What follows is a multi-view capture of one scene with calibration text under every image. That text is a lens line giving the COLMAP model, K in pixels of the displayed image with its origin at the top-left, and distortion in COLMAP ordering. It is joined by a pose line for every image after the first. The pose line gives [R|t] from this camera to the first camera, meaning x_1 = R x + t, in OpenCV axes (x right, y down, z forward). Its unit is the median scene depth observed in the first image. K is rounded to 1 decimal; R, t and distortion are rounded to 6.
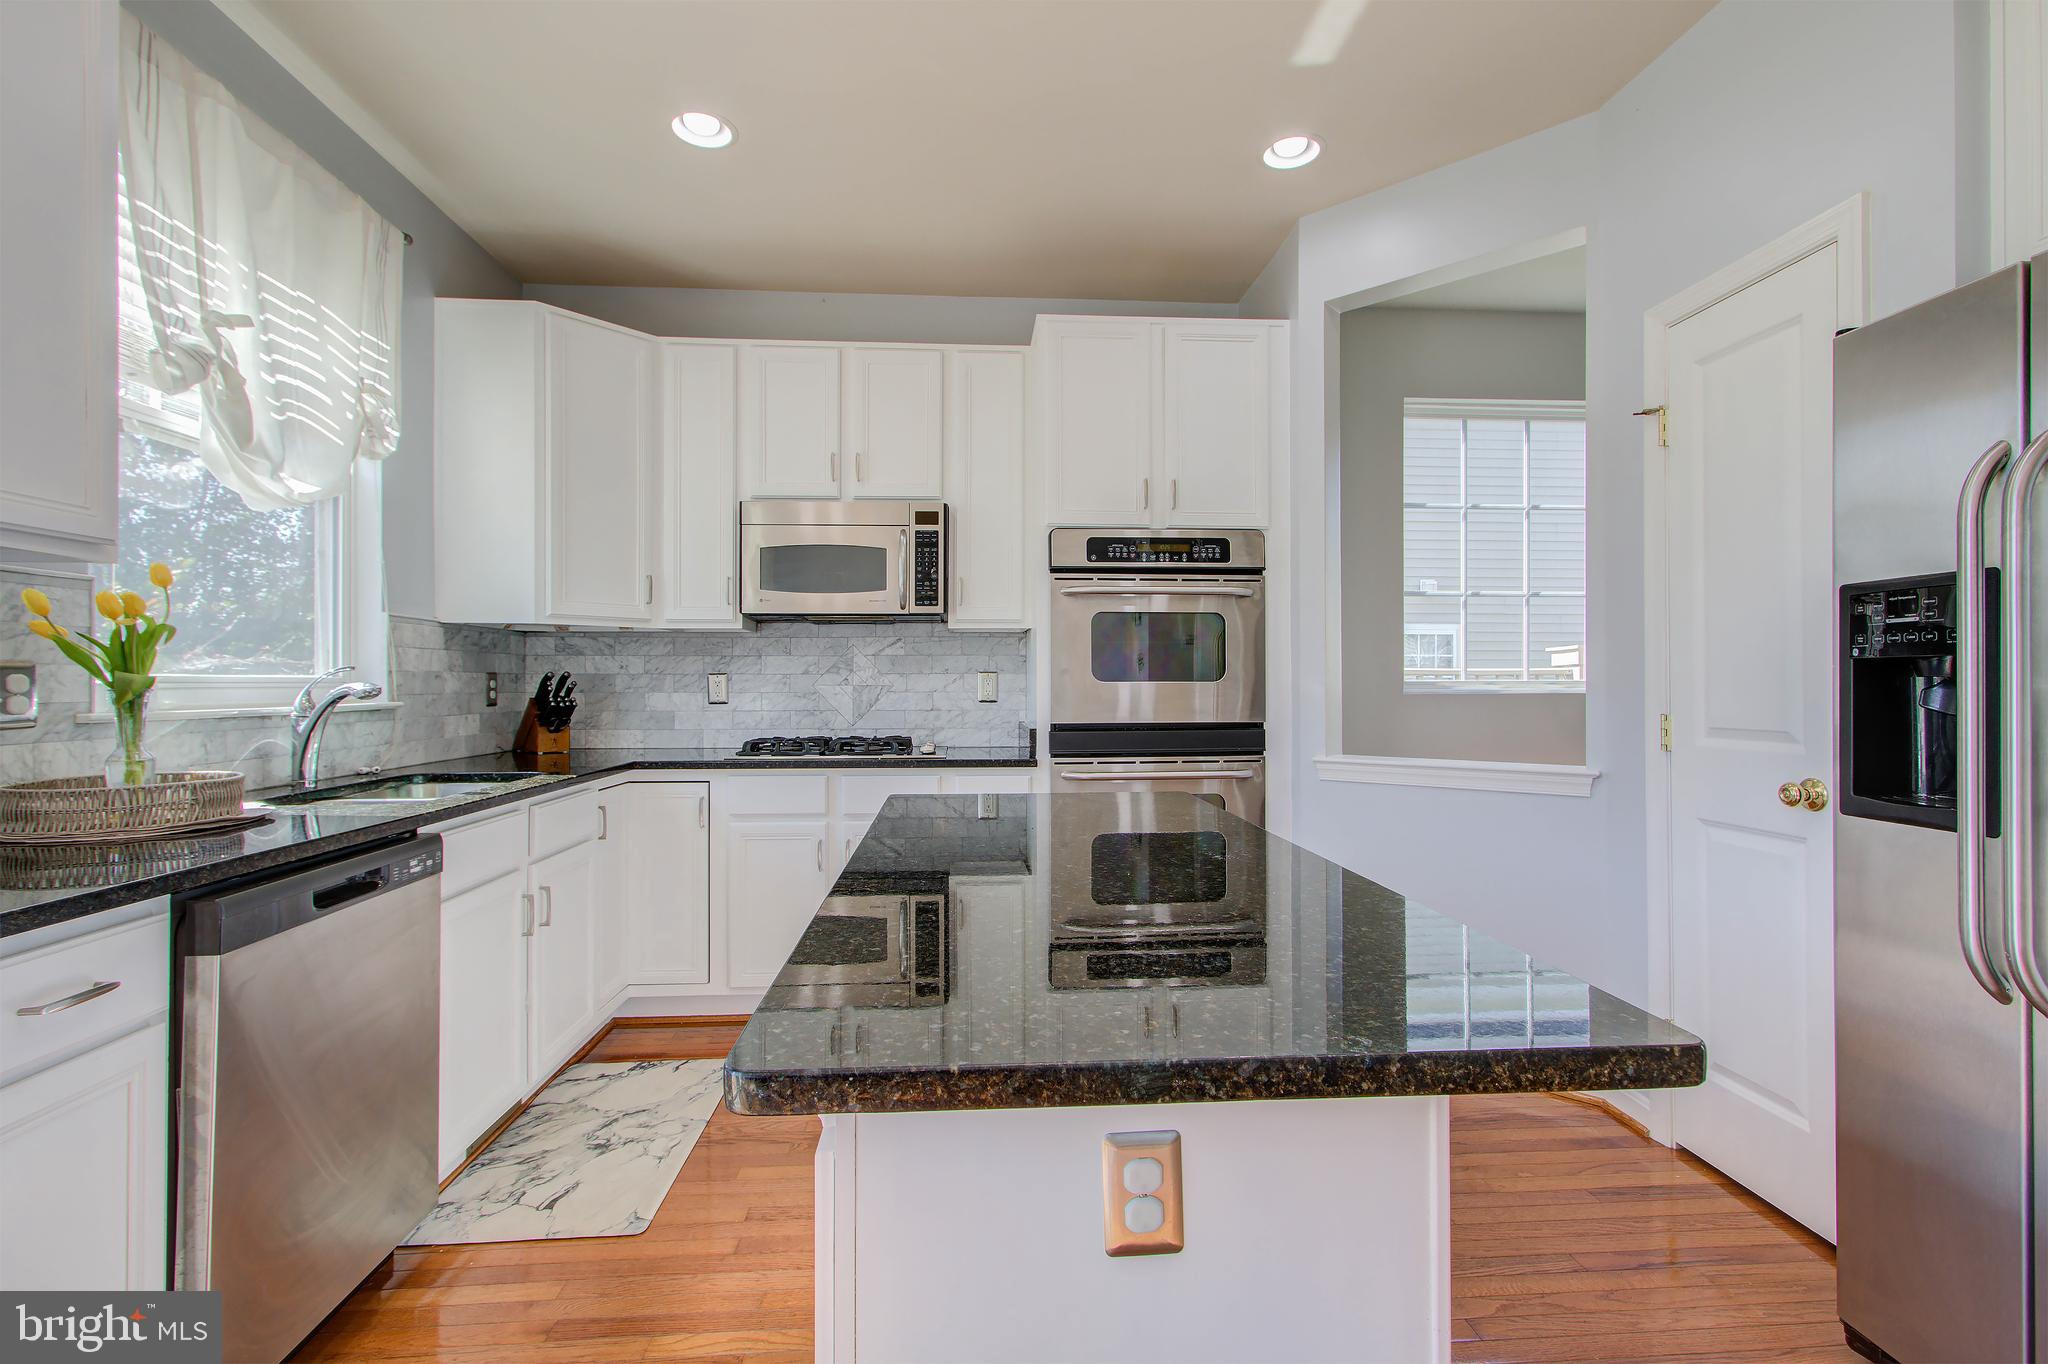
lens RADIAL K [[942.0, 0, 1013.7], [0, 942.0, 687.1], [0, 0, 1]] dist [-0.001199, 0.004195]
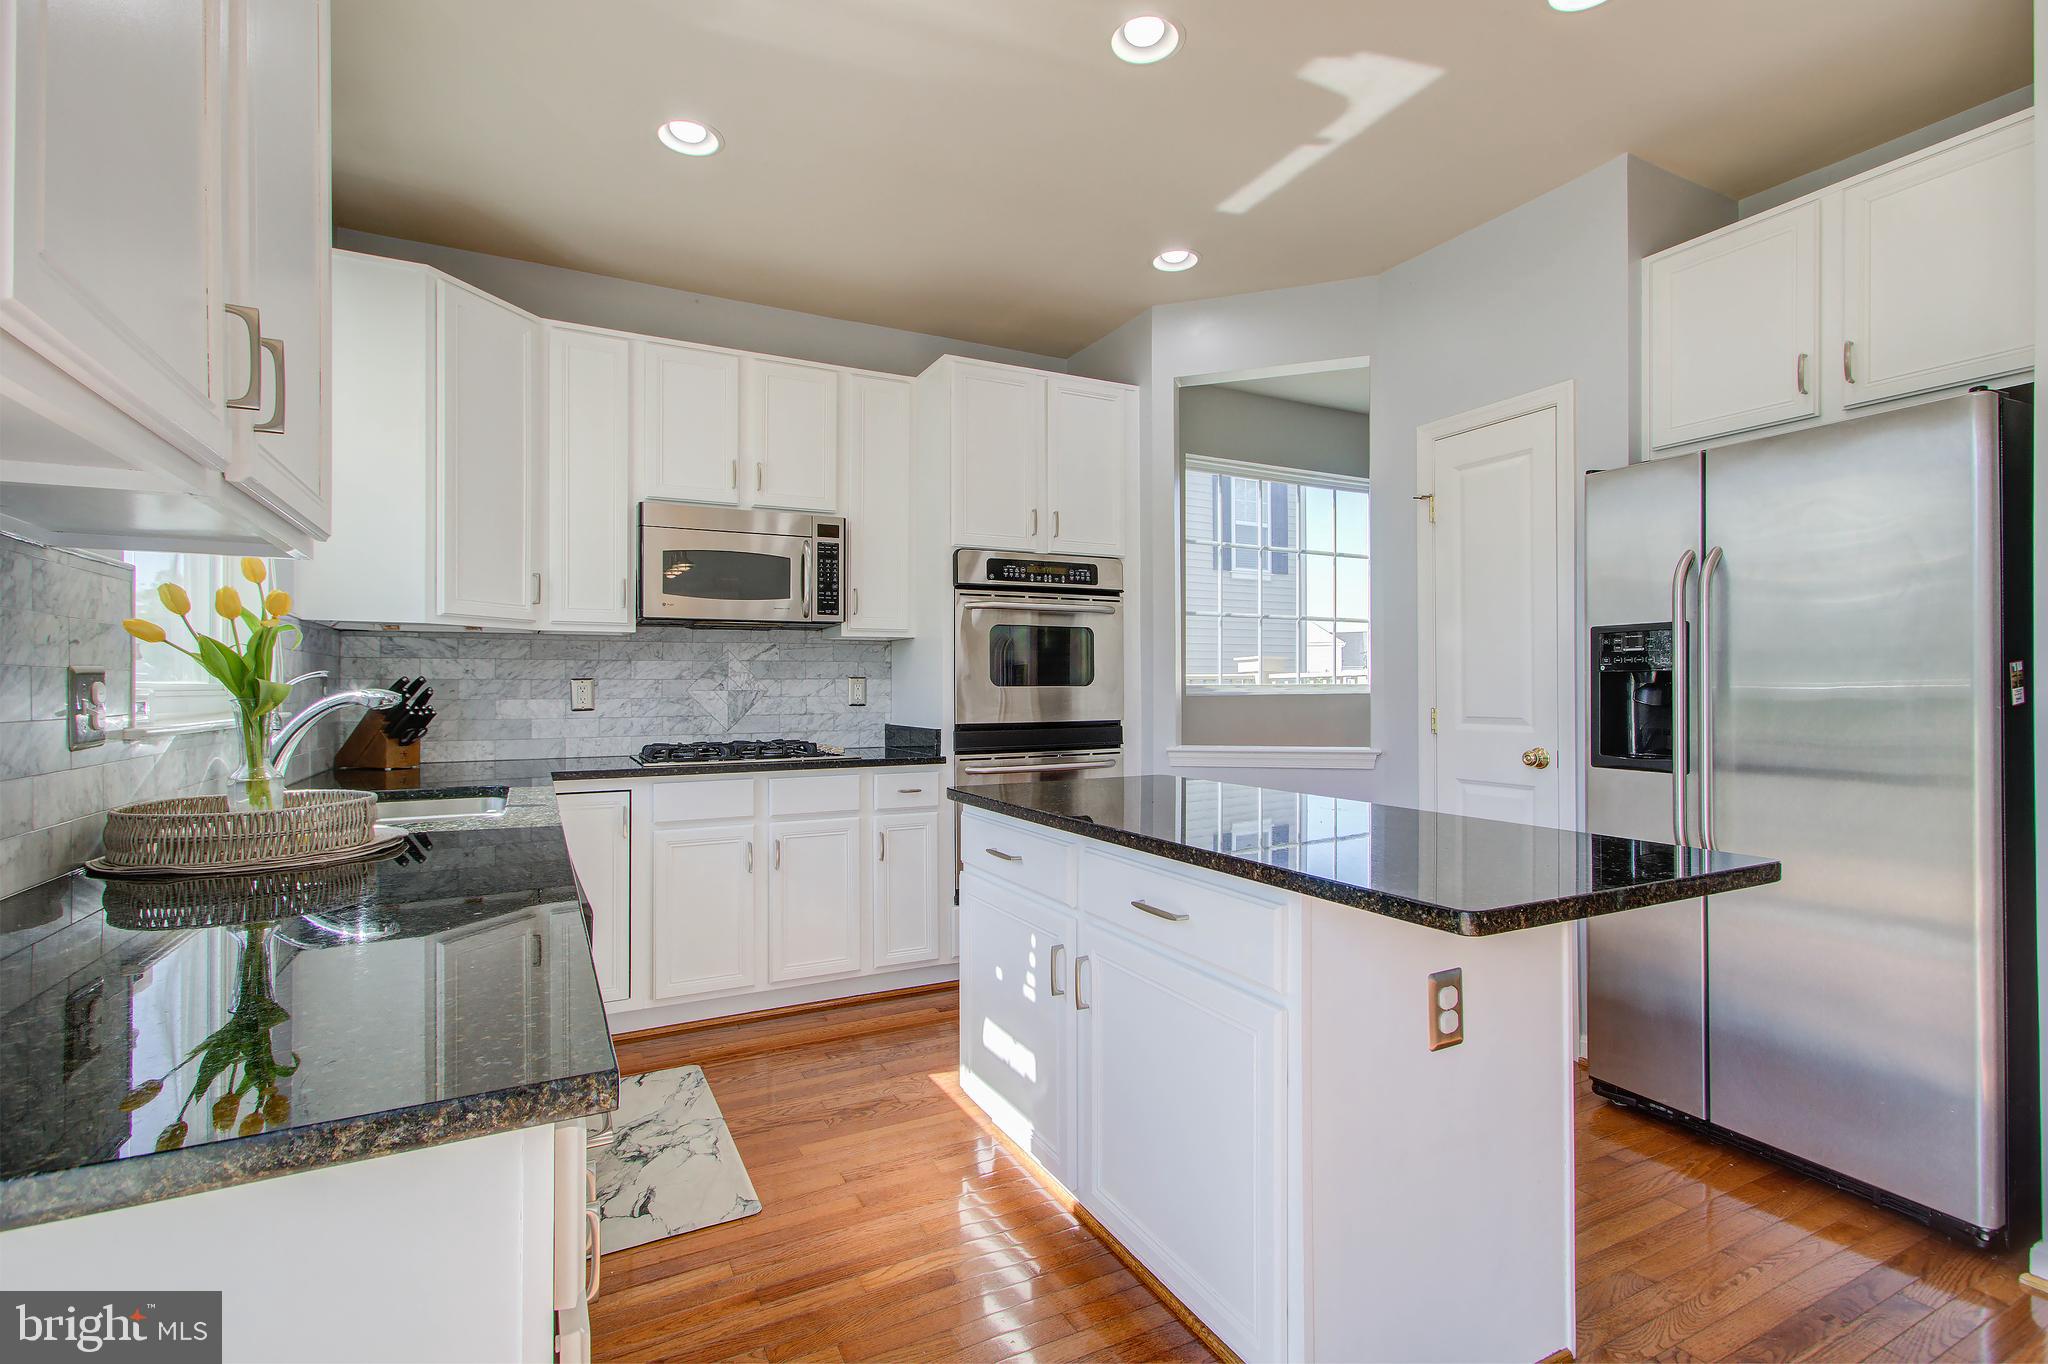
lens RADIAL K [[942.0, 0, 1027.0], [0, 942.0, 687.8], [0, 0, 1]] dist [-0.001199, 0.004195]
pose [[0.917792, -0.003321, 0.397047, -0.323723], [0.004267, 0.999990, -0.001501, -0.002083], [-0.397038, 0.003072, 0.917797, -0.052156]]
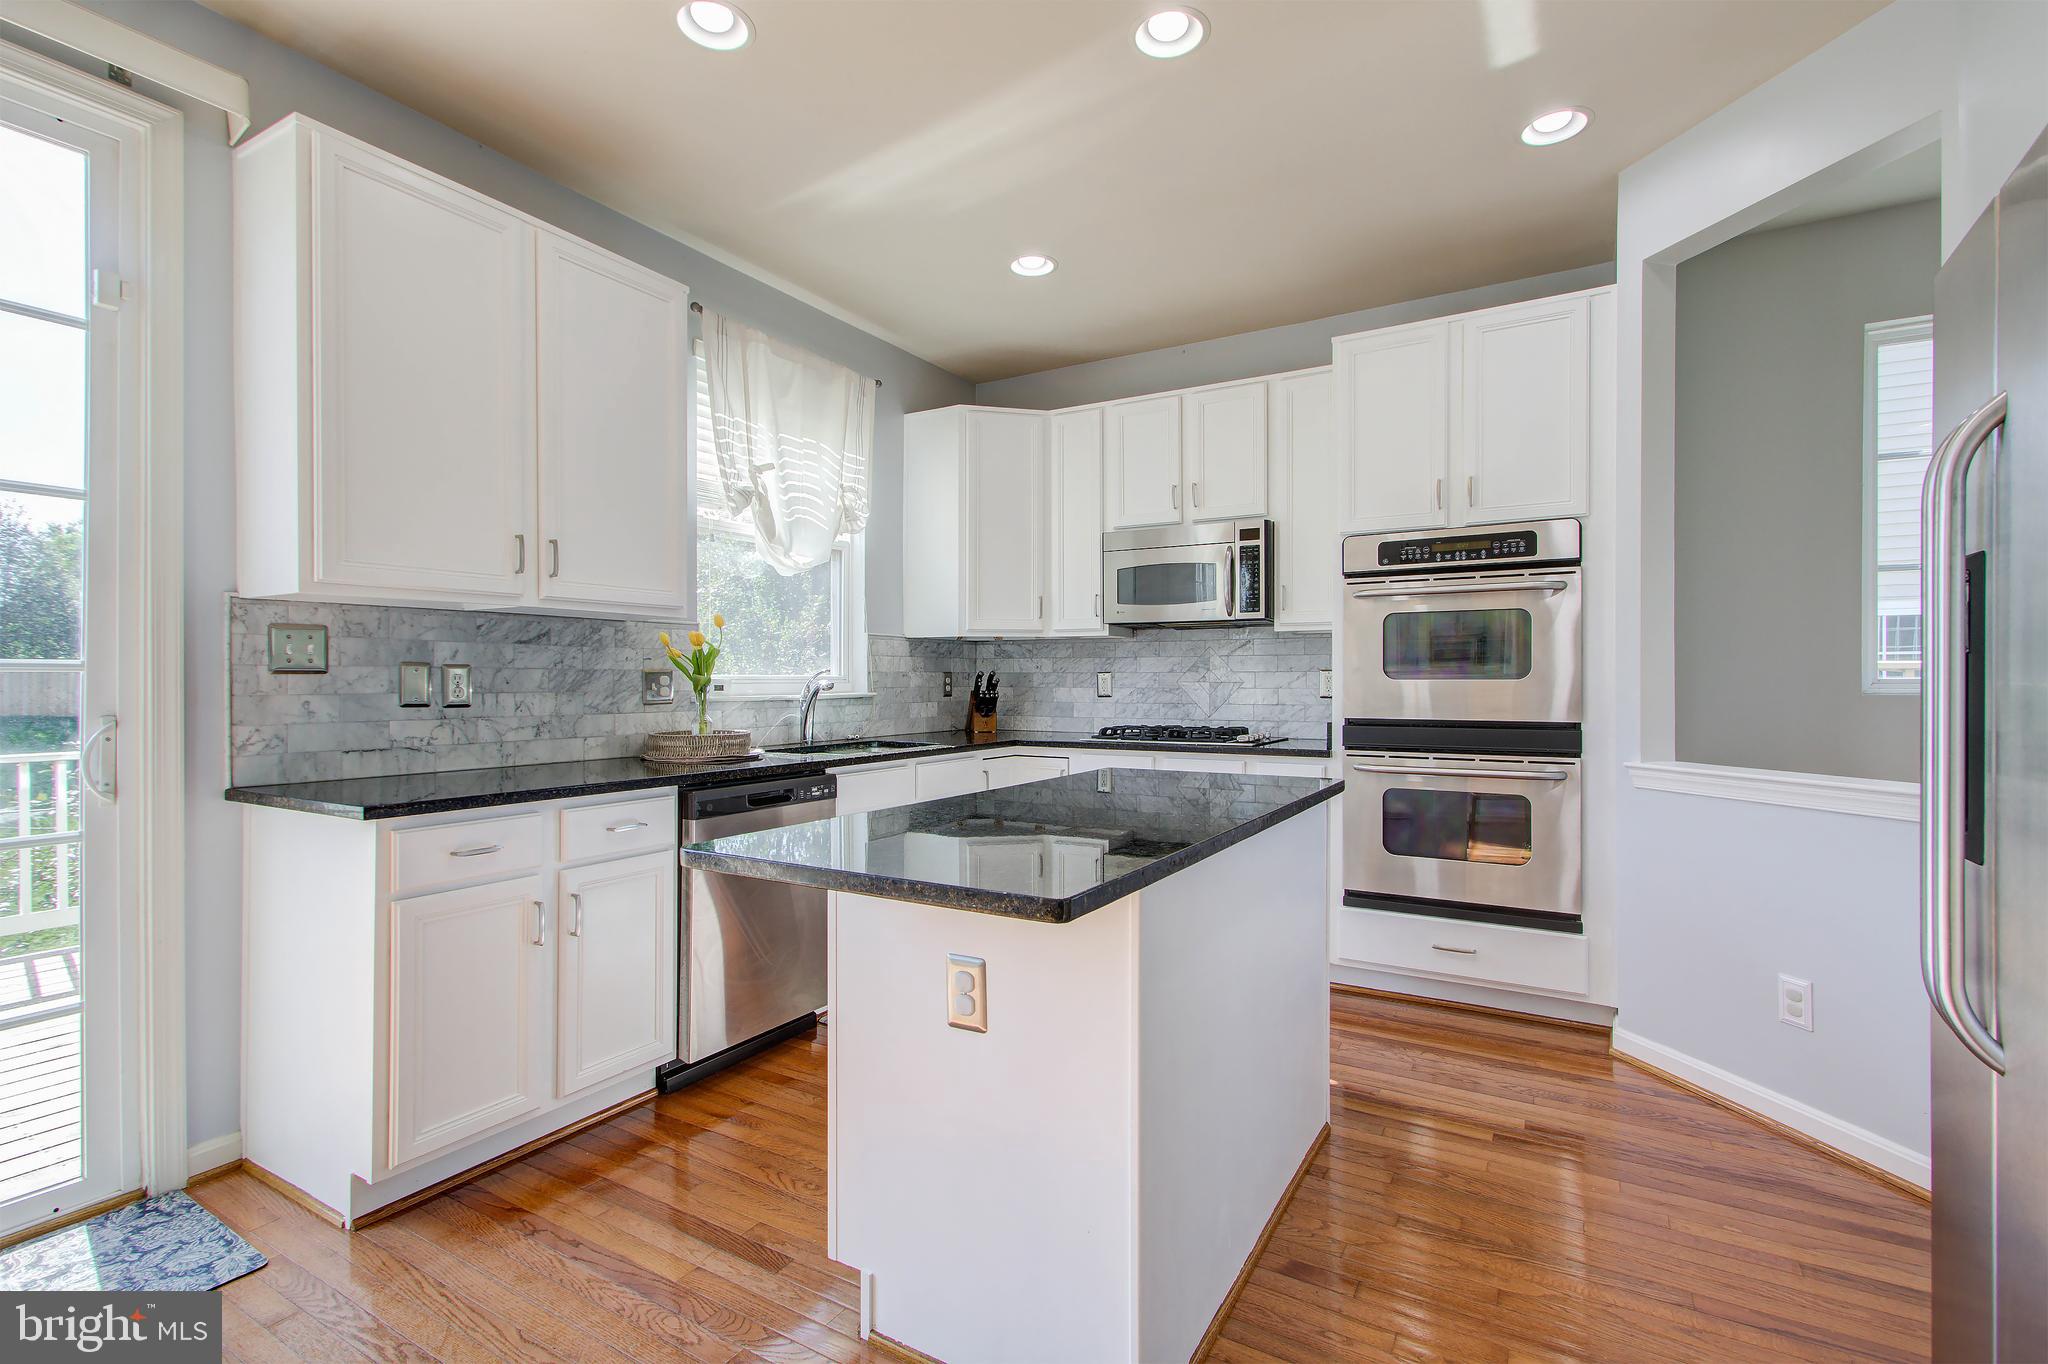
lens RADIAL K [[942.0, 0, 1017.9], [0, 942.0, 689.9], [0, 0, 1]] dist [-0.001199, 0.004195]
pose [[0.820303, 0.008072, -0.571872, 0.346494], [-0.003090, 0.999948, 0.009683, -0.003026], [0.571920, -0.006177, 0.820286, -0.090043]]
